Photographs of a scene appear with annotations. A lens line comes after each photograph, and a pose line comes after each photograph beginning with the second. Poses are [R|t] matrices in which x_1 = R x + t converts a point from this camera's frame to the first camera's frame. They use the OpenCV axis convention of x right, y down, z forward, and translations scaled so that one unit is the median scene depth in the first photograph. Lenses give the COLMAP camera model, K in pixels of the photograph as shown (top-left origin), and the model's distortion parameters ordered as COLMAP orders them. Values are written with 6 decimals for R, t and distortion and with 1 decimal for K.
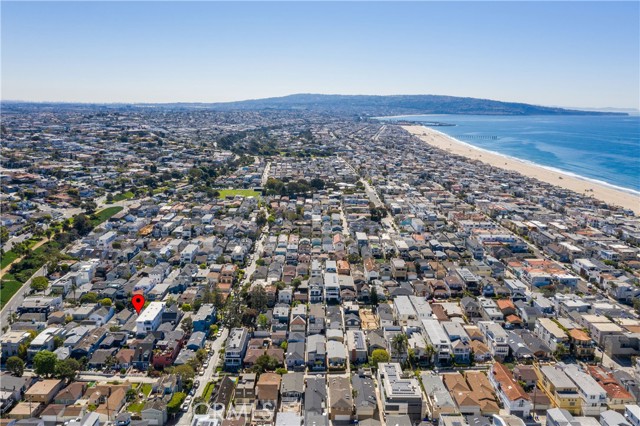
lens RADIAL K [[520.0, 0, 325.5], [0, 520.0, 213.8], [0, 0, 1]] dist [0.000916, 0.001645]
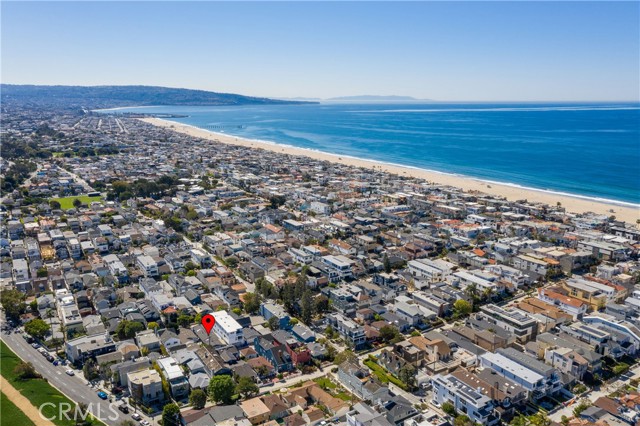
lens RADIAL K [[520.0, 0, 325.5], [0, 520.0, 213.8], [0, 0, 1]] dist [0.000916, 0.001645]
pose [[0.844026, -0.125342, 0.521450, -0.102799], [0.116382, 0.991942, 0.050057, -0.004860], [-0.523522, 0.018438, 0.851813, 0.016208]]
